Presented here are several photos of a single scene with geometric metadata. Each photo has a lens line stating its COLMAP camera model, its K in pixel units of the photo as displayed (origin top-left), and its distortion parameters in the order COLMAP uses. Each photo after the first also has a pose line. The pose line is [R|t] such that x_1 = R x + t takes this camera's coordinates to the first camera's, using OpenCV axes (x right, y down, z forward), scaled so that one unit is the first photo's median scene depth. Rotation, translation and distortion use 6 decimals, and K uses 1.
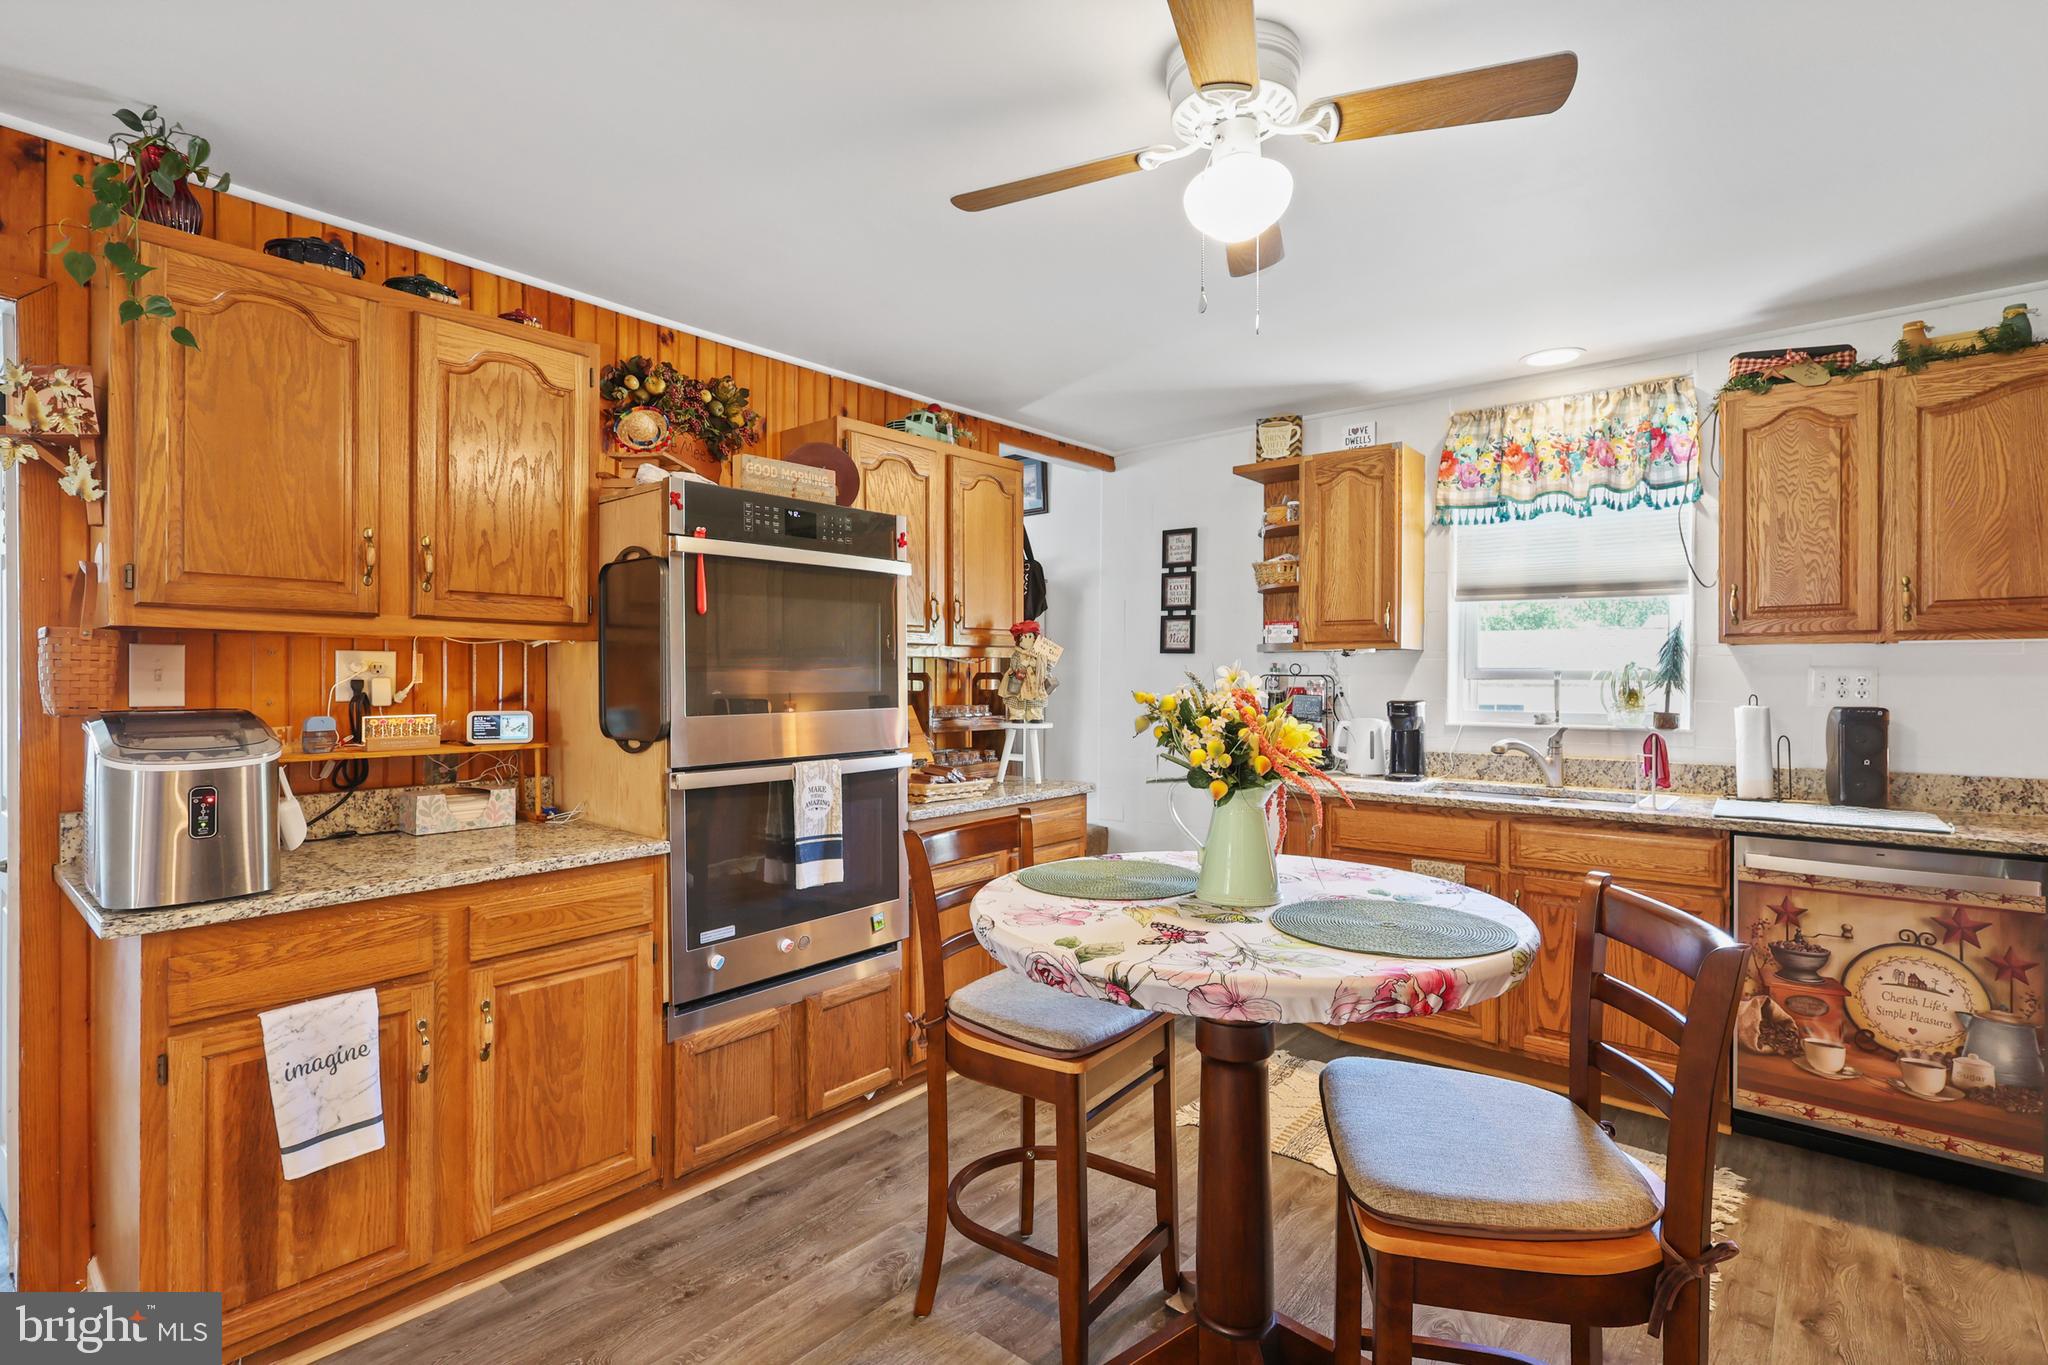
lens RADIAL K [[957.8, 0, 1042.6], [0, 957.8, 687.3], [0, 0, 1]] dist [-0.010233, 0.005582]
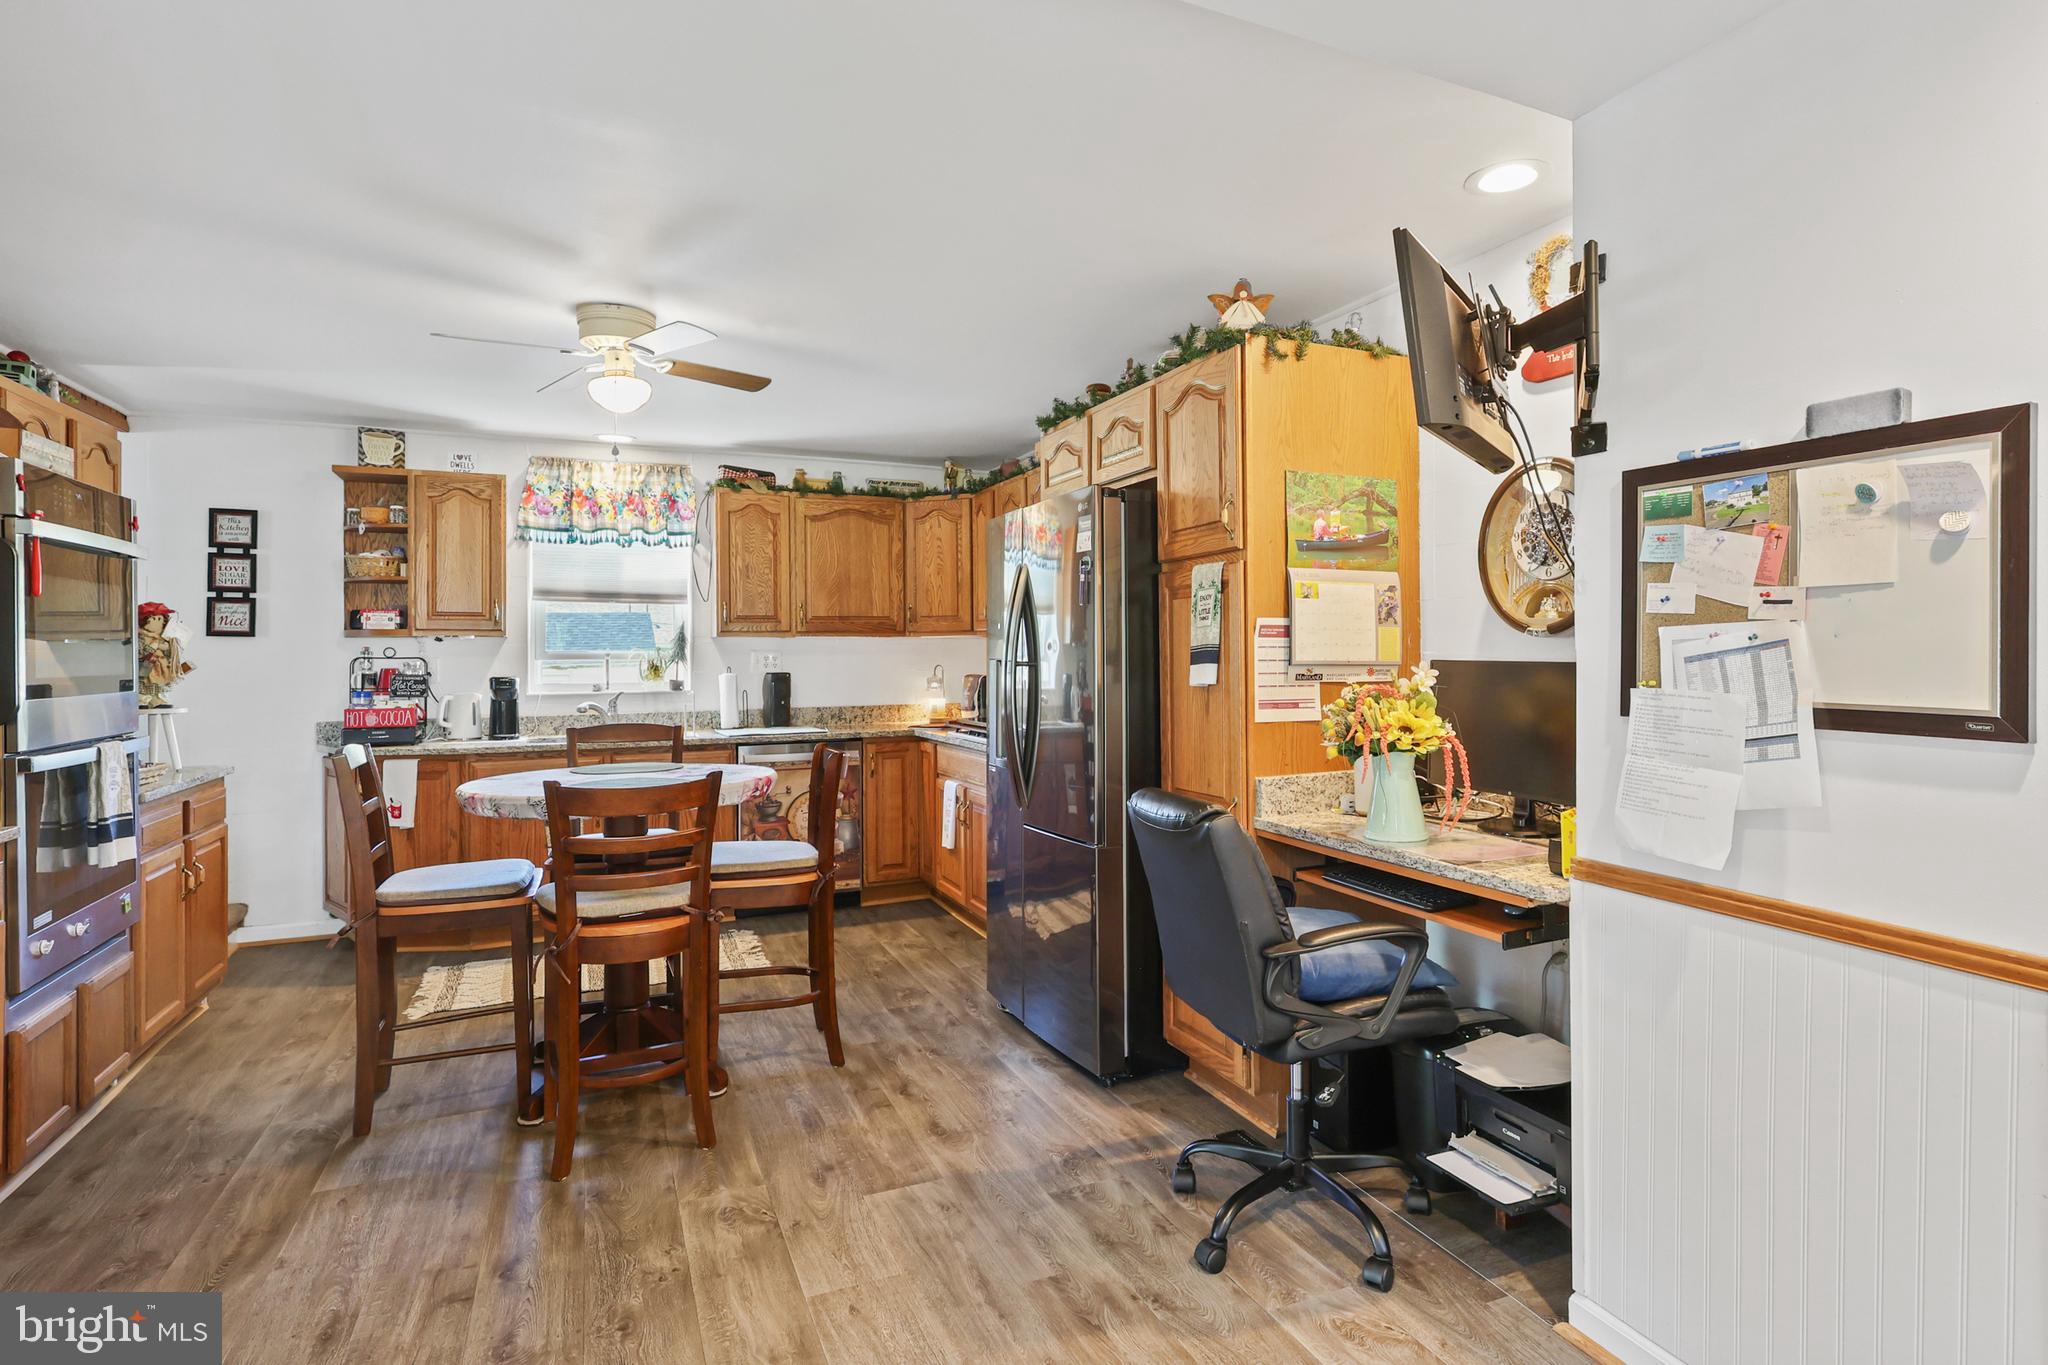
lens RADIAL K [[957.8, 0, 1032.2], [0, 957.8, 647.5], [0, 0, 1]] dist [-0.010233, 0.005582]
pose [[0.465055, 0.003179, 0.885276, -0.659759], [0.019106, 0.999725, -0.013627, 0.009313], [-0.885076, 0.023251, 0.464866, -0.340960]]
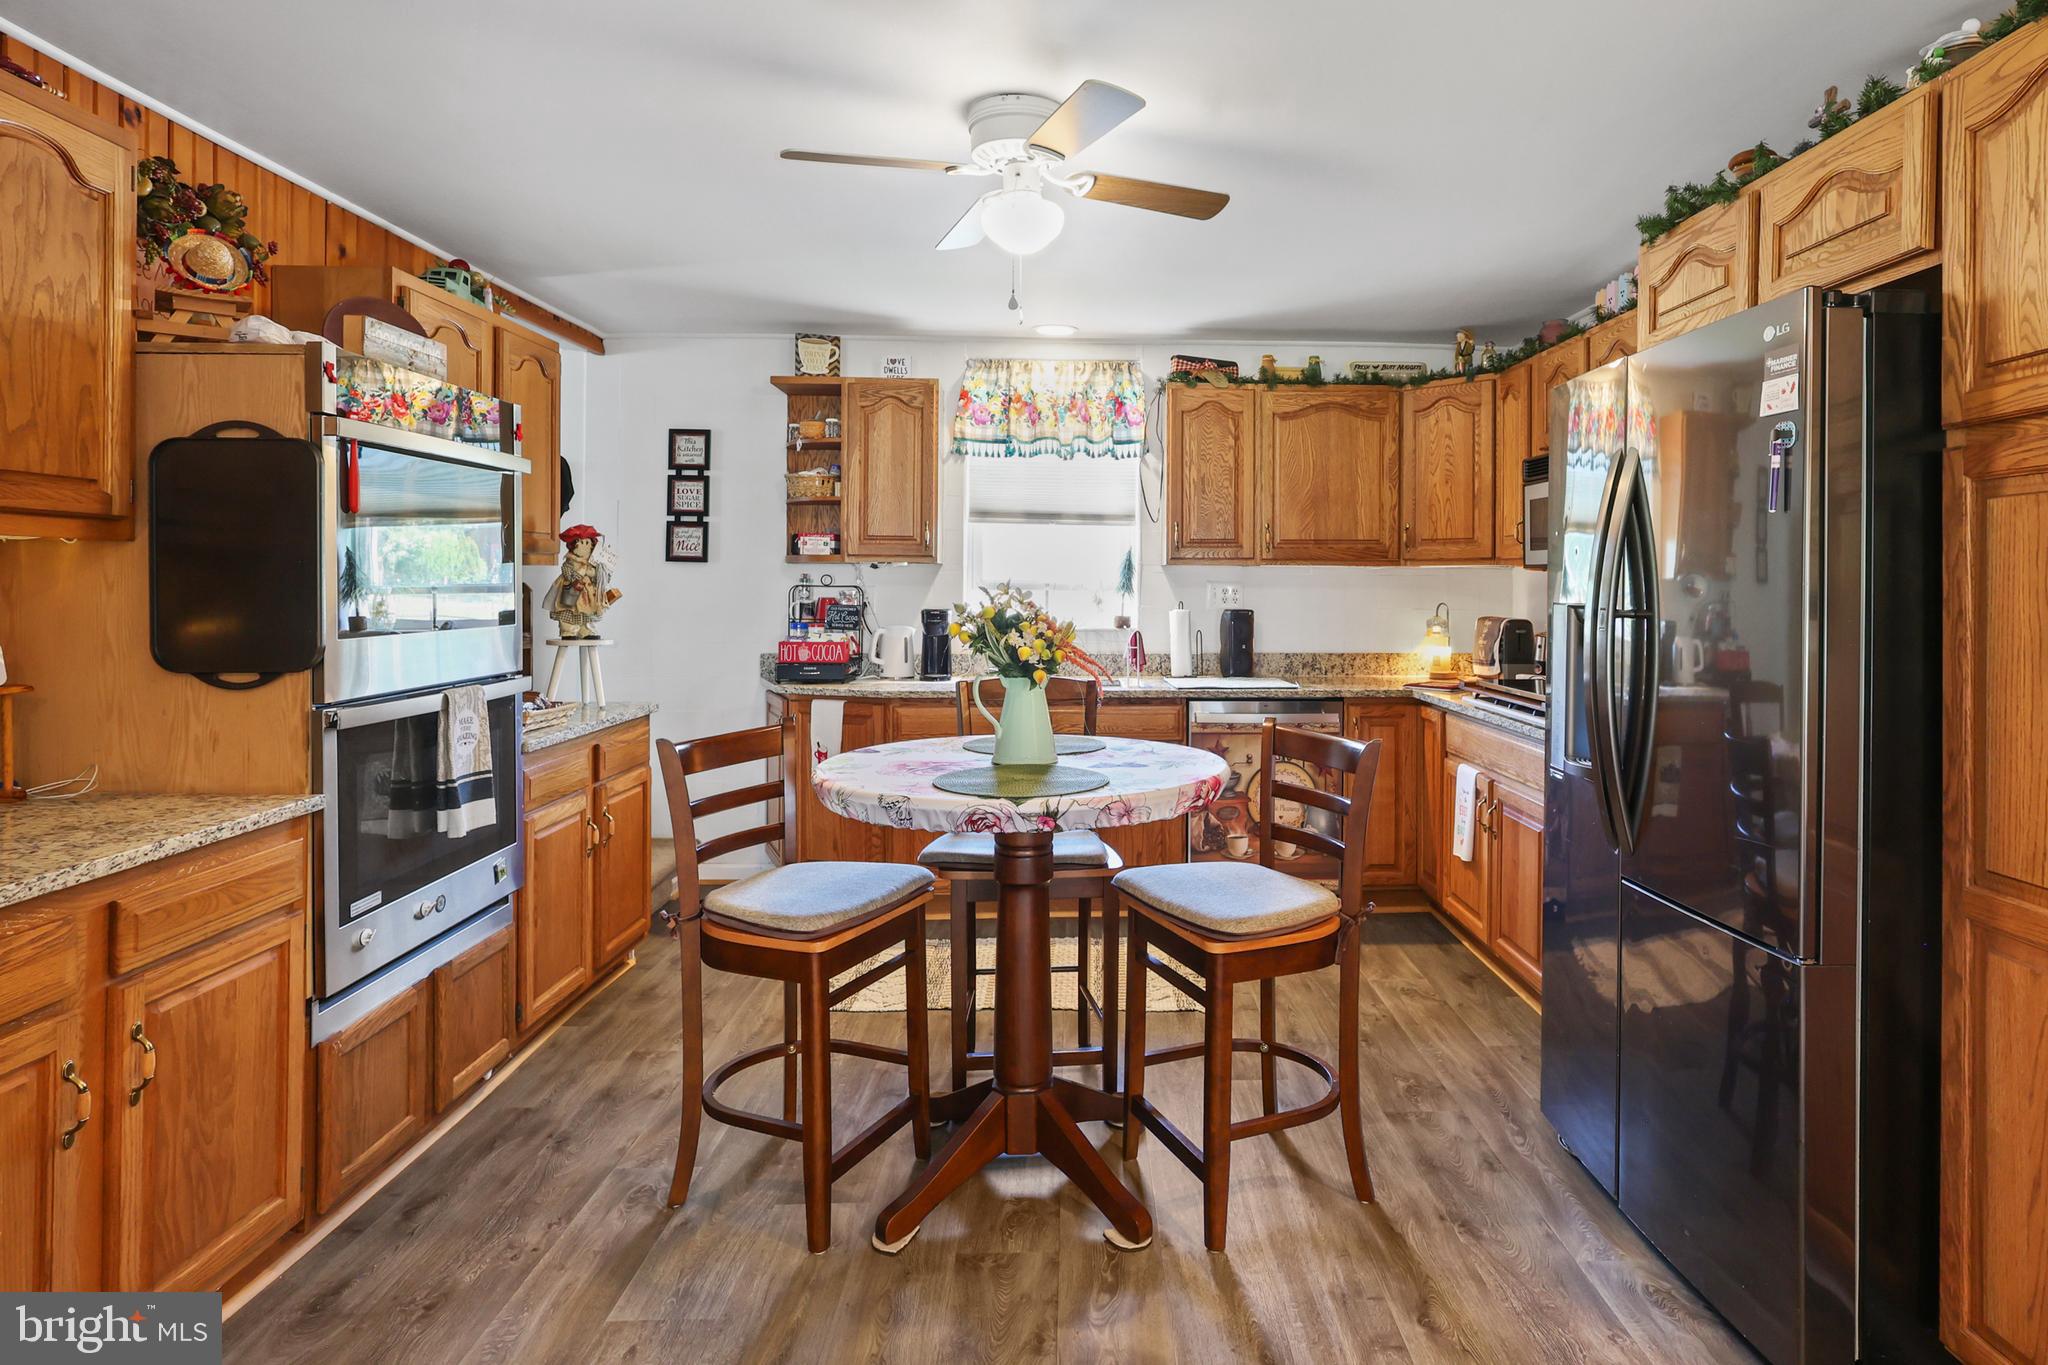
lens RADIAL K [[1002.1, 0, 1139.1], [0, 1002.1, 587.9], [0, 0, 1]] dist [-0.013530, 0.003927]
pose [[0.749064, 0.001066, 0.662497, -0.351121], [0.003431, 0.999979, -0.005488, -0.005091], [-0.662489, 0.006384, 0.749045, -0.067849]]
